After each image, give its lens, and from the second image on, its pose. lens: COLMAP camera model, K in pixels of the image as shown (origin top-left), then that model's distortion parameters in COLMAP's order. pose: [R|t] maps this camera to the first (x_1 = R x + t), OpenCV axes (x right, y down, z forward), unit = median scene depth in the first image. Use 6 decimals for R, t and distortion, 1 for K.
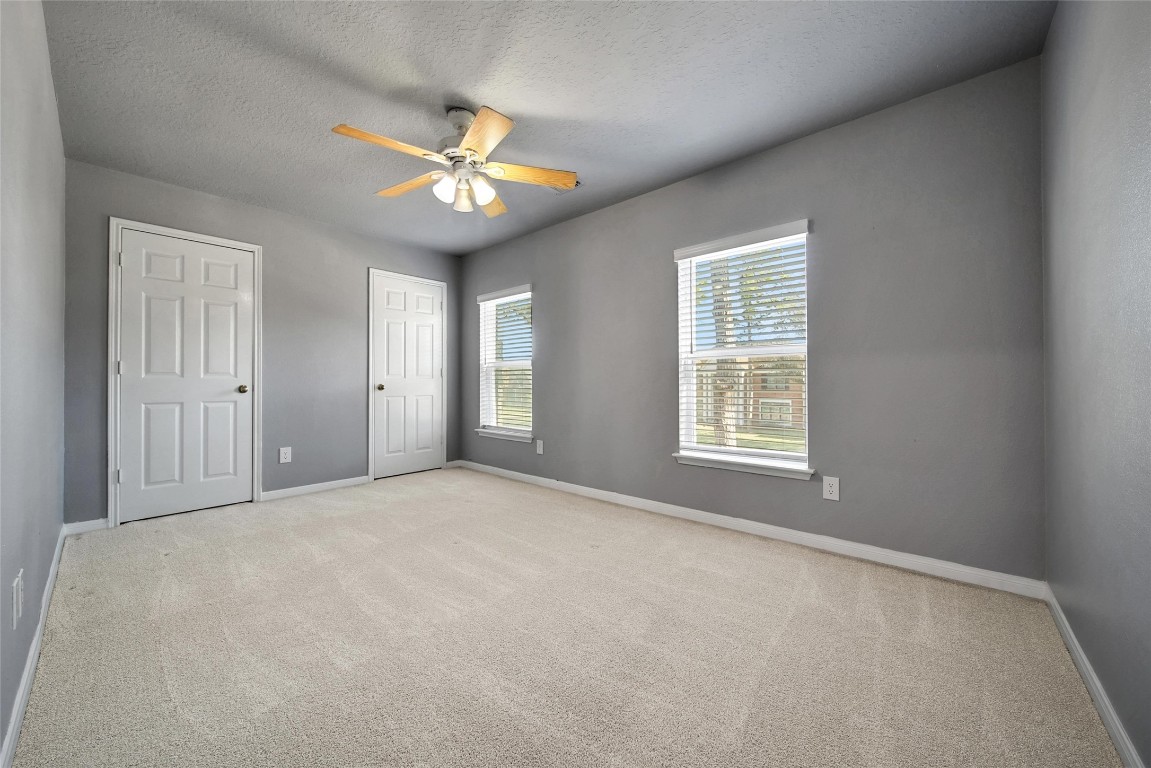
lens RADIAL K [[446.1, 0, 575.5], [0, 446.1, 384.0], [0, 0, 1]] dist [-0.000324, -0.000108]
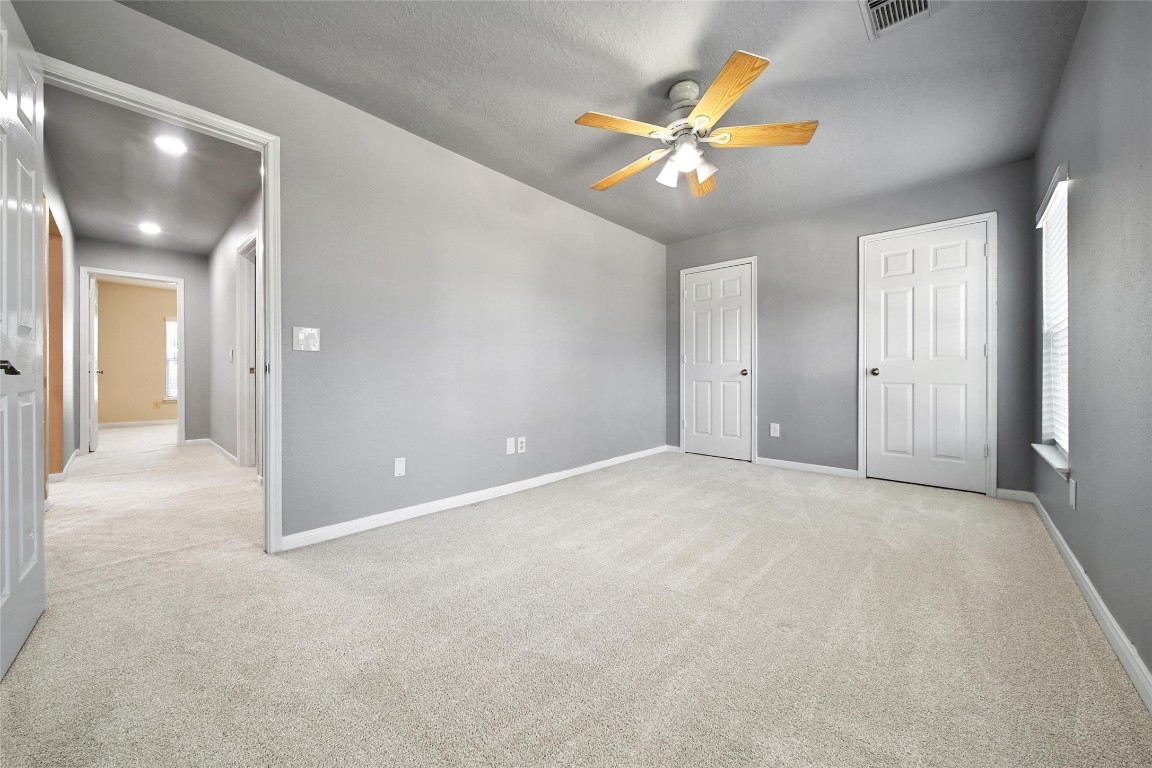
lens RADIAL K [[423.2, 0, 579.0], [0, 423.2, 378.8], [0, 0, 1]] dist [-0.000490, -0.000089]
pose [[-0.052168, 0.014920, -0.998527, 0.480774], [-0.004551, 0.999874, 0.015178, 0.013154], [0.998628, 0.005336, -0.052094, 0.569827]]
